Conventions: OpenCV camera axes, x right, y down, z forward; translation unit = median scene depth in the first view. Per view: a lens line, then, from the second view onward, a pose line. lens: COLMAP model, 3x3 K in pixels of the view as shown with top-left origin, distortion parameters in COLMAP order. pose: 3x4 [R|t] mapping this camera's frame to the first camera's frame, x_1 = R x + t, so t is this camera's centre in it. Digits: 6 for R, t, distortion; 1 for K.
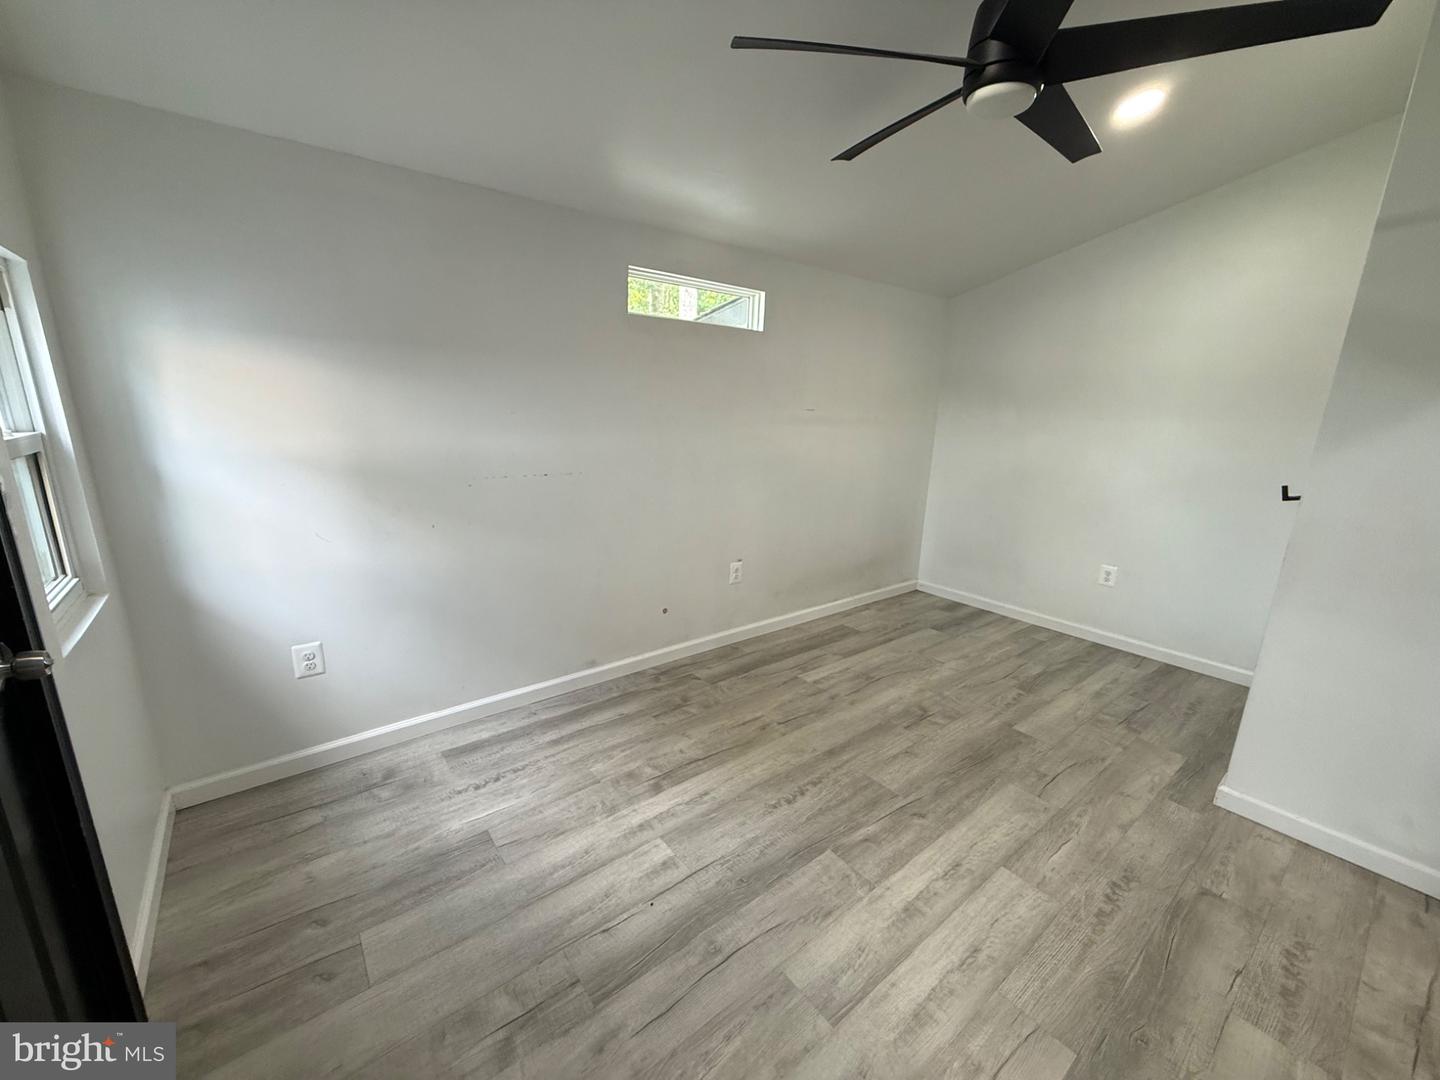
lens RADIAL K [[574.0, 0, 720.0], [0, 574.0, 540.0], [0, 0, 1]] dist [0.002706, -0.000256]
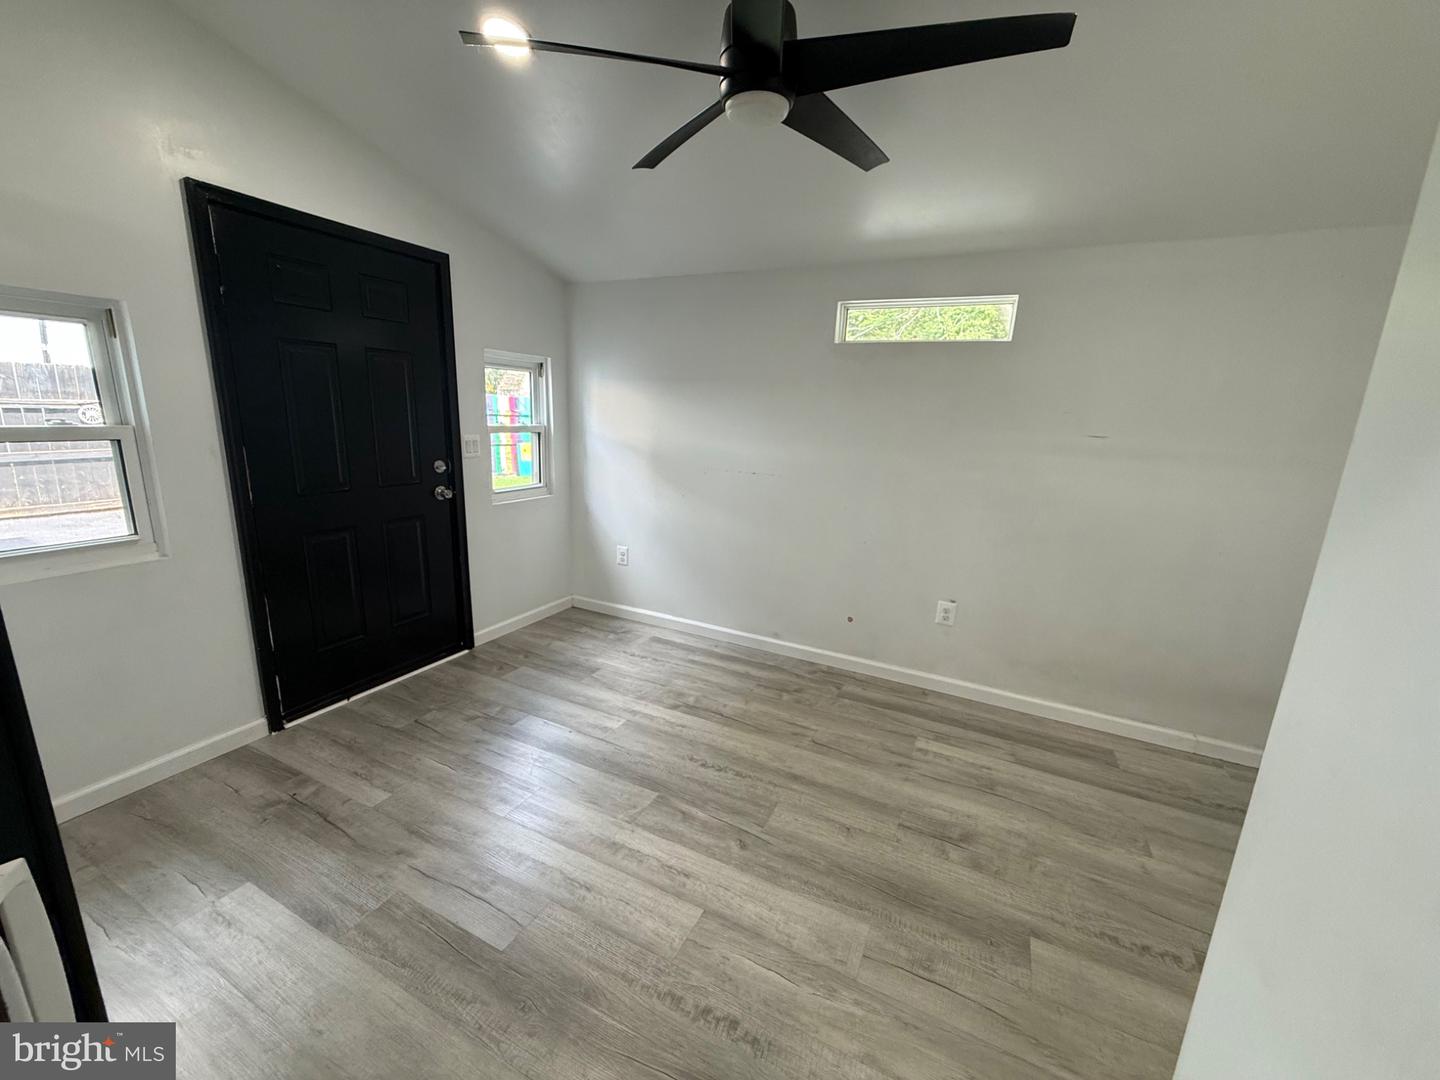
lens RADIAL K [[574.0, 0, 720.0], [0, 574.0, 540.0], [0, 0, 1]] dist [0.002706, -0.000256]
pose [[0.427940, 0.189264, -0.883768, 1.006272], [-0.238403, 0.966836, 0.091613, -0.079613], [0.871798, 0.171489, 0.458869, 0.418165]]
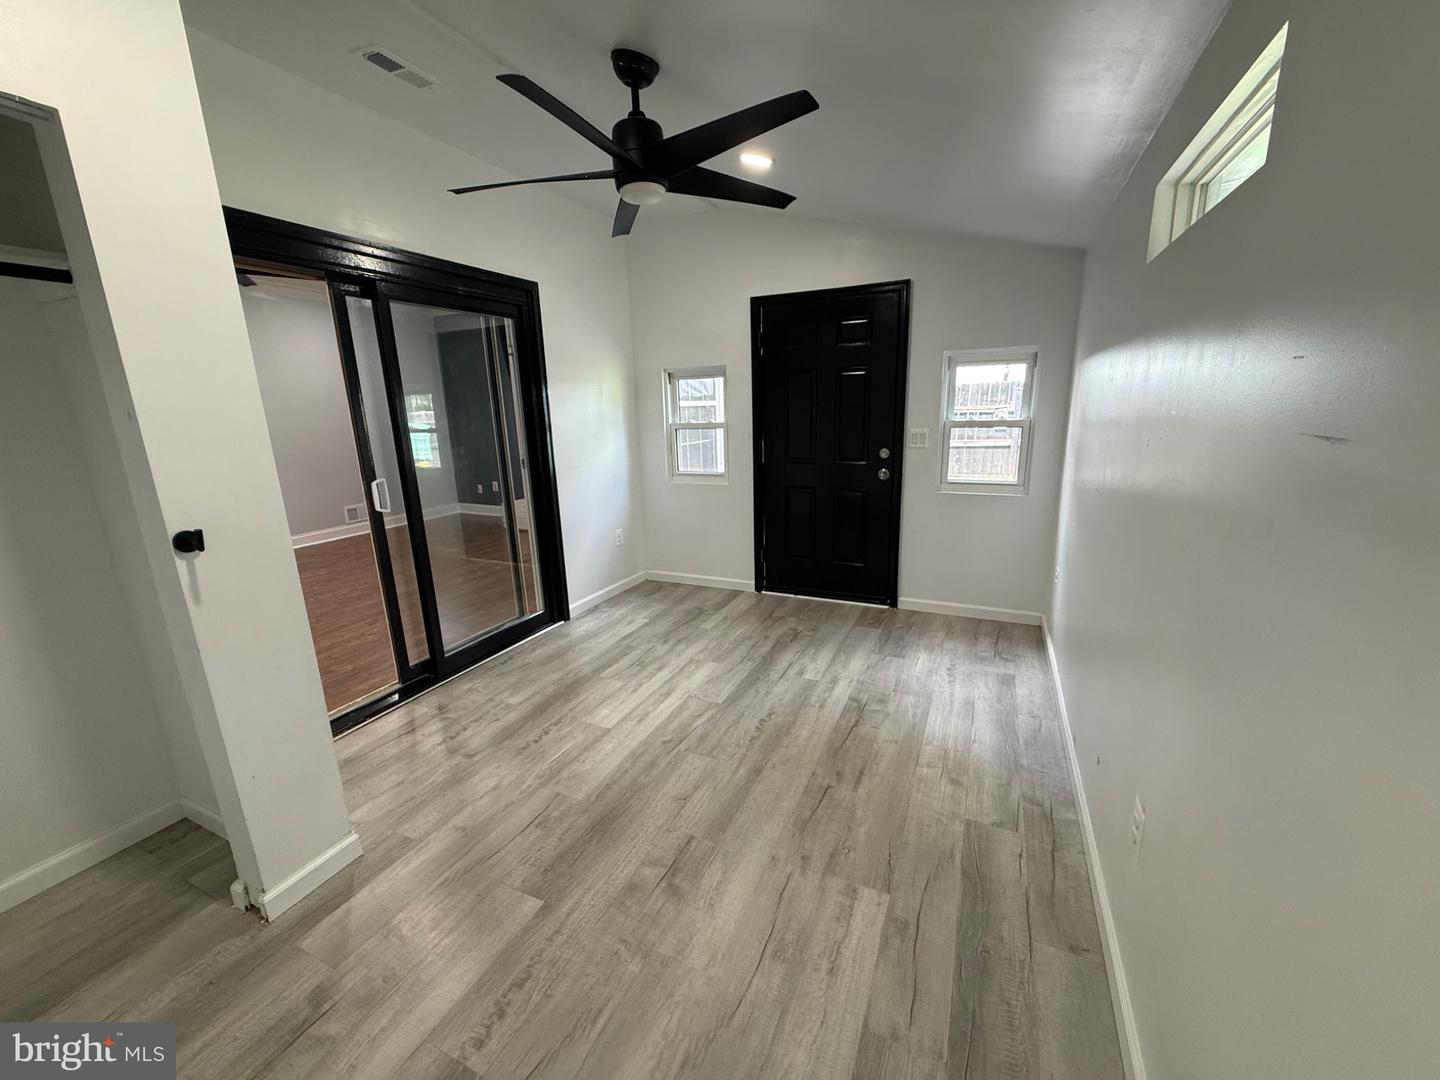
lens RADIAL K [[574.0, 0, 720.0], [0, 574.0, 540.0], [0, 0, 1]] dist [0.002706, -0.000256]
pose [[-0.893067, 0.103809, -0.437784, 0.691958], [-0.100405, 0.902498, 0.418826, -0.410308], [0.438577, 0.417995, -0.795569, 1.732192]]
